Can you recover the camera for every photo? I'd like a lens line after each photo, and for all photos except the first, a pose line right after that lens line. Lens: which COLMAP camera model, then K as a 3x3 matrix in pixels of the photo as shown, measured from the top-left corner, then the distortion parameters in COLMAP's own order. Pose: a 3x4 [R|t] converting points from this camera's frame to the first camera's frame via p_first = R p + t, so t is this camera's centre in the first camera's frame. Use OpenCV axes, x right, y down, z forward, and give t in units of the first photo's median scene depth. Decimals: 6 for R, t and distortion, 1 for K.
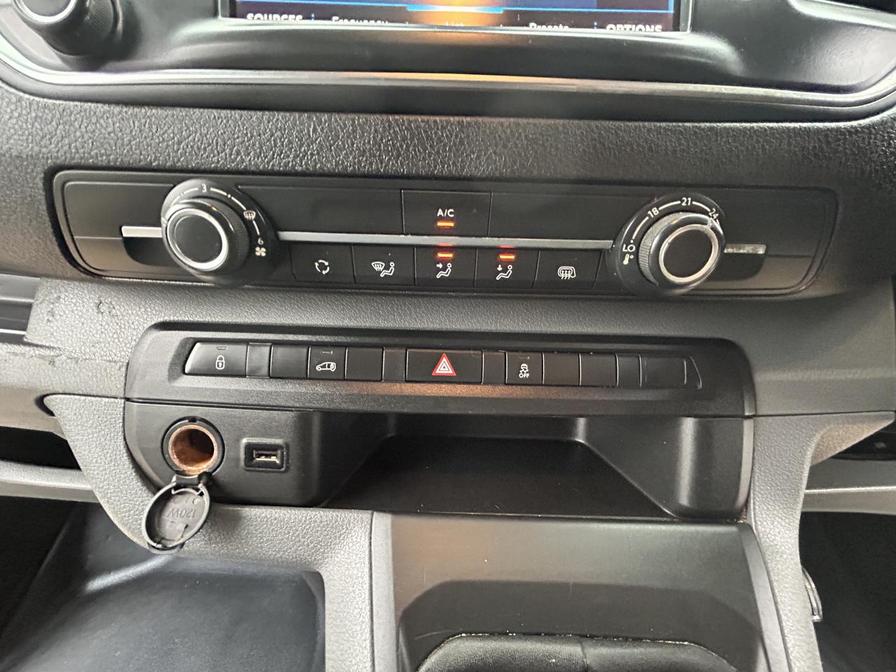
lens RADIAL K [[362.8, 0, 446.1], [0, 362.8, 334.9], [0, 0, 1]] dist [-0.000888, -0.000082]
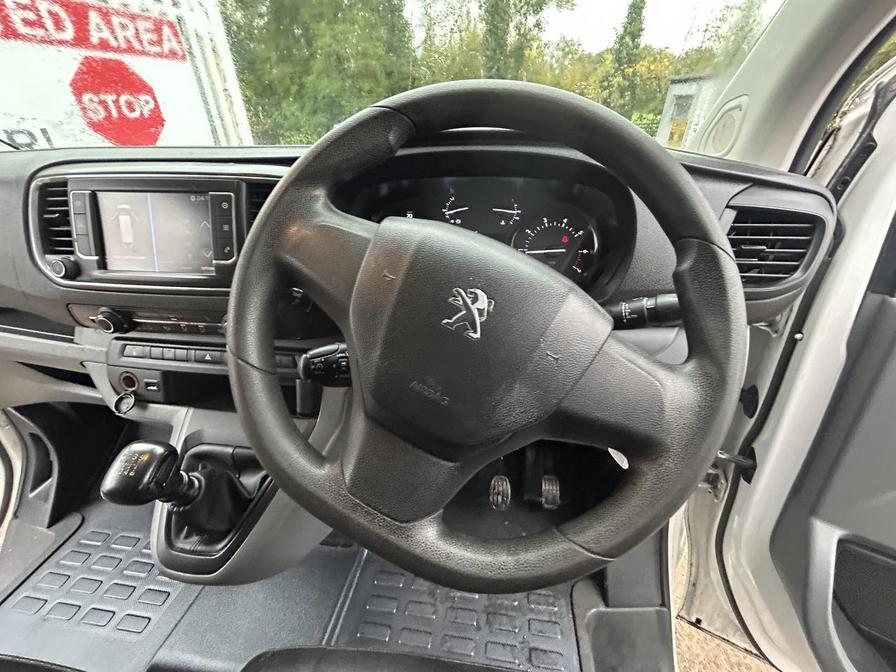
lens RADIAL K [[362.8, 0, 446.1], [0, 362.8, 335.9], [0, 0, 1]] dist [-0.000888, -0.000082]
pose [[0.992016, 0.025613, -0.123485, 2.089034], [-0.008176, 0.990160, 0.139700, -0.458872], [0.125848, -0.137575, 0.982464, -1.414016]]
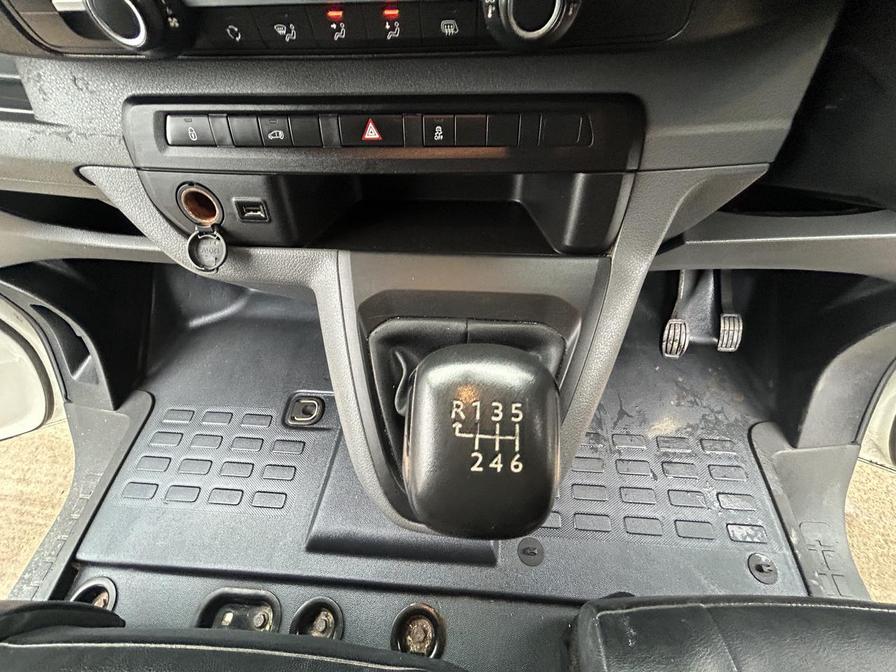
lens RADIAL K [[362.8, 0, 446.5], [0, 362.8, 337.4], [0, 0, 1]] dist [-0.000888, -0.000082]
pose [[0.996542, 0.012851, -0.082095, 0.347275], [0.035051, 0.830763, 0.555521, -0.003337], [0.075341, -0.556478, 0.827440, -0.338507]]
